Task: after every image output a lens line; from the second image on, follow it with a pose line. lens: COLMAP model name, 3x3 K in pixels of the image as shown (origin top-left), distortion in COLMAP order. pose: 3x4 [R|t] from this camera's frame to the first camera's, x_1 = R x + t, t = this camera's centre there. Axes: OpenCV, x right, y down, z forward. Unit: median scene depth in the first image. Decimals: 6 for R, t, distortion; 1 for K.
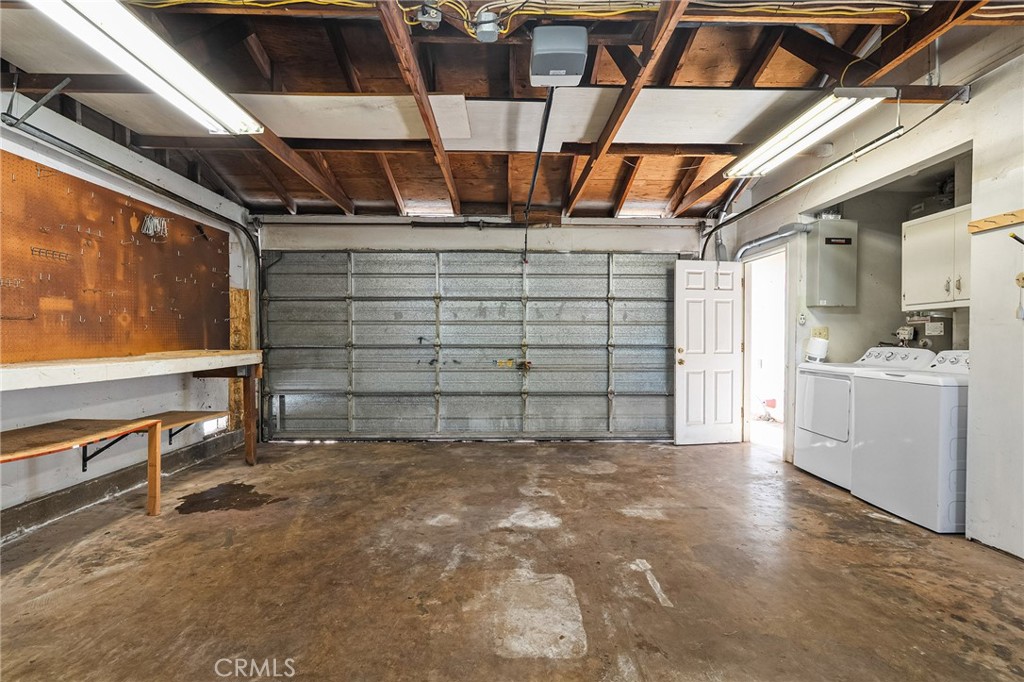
lens RADIAL K [[453.7, 0, 509.2], [0, 453.7, 337.8], [0, 0, 1]] dist [-0.000806, -0.000193]
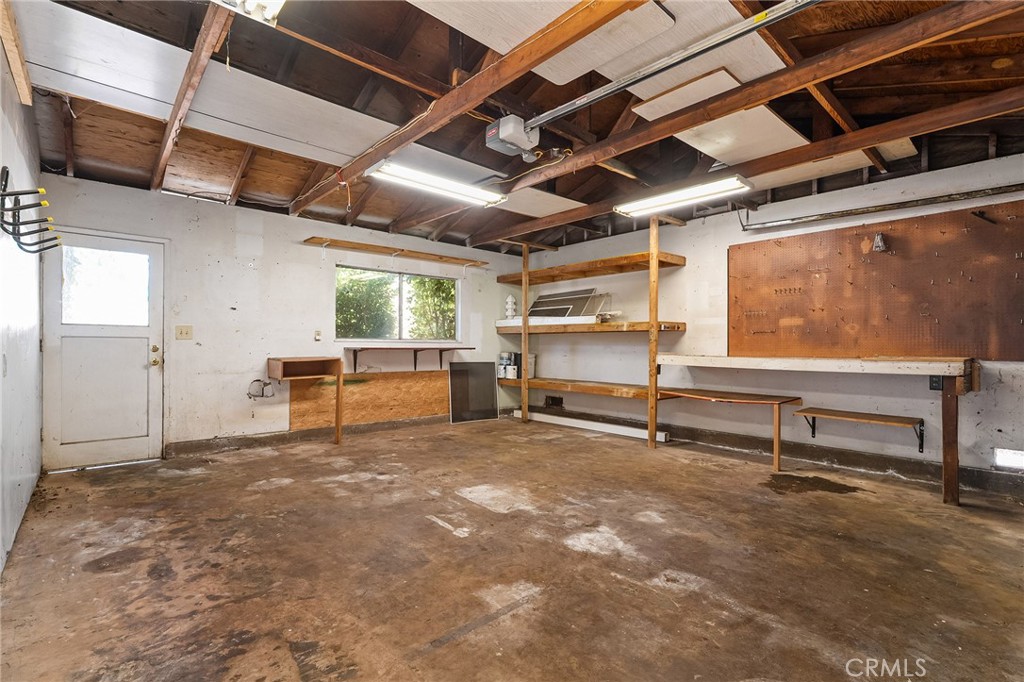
lens RADIAL K [[470.4, 0, 512.5], [0, 470.4, 343.7], [0, 0, 1]] dist [-0.002736, 0.000567]
pose [[-0.755331, -0.008050, -0.655294, 0.768240], [-0.008253, 0.999962, -0.002770, 0.013640], [0.655292, 0.003316, -0.755369, 1.553824]]
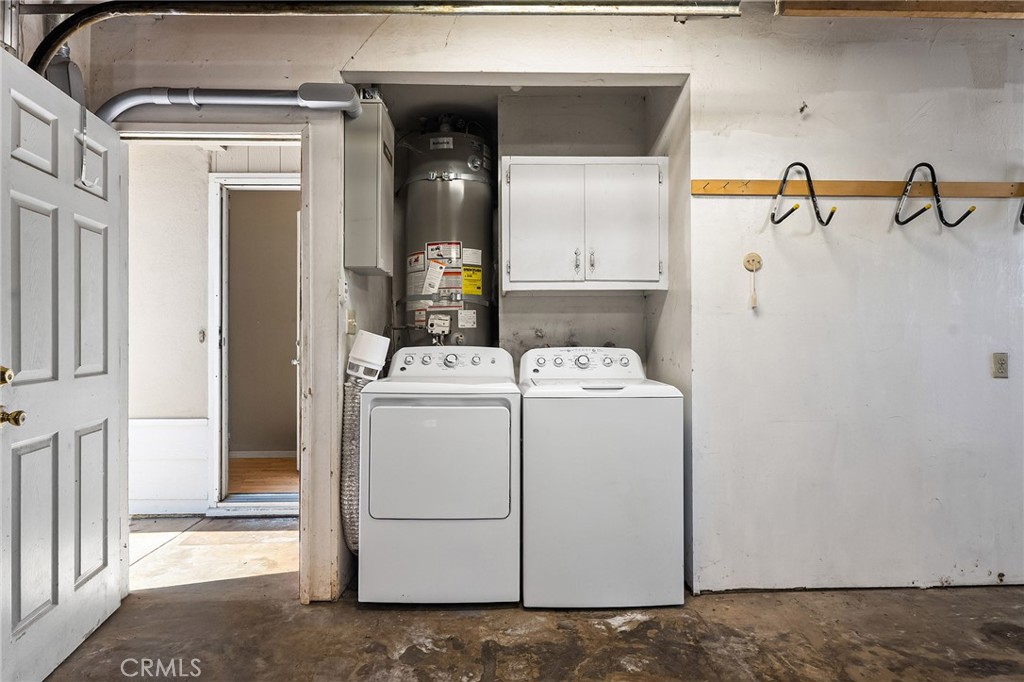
lens RADIAL K [[570.6, 0, 511.0], [0, 570.6, 336.0], [0, 0, 1]] dist [-0.003298, -0.000049]
pose [[-0.008573, 0.000391, 0.999963, 0.050731], [0.002661, 0.999996, -0.000368, 0.008392], [-0.999960, 0.002657, -0.008574, 1.148930]]
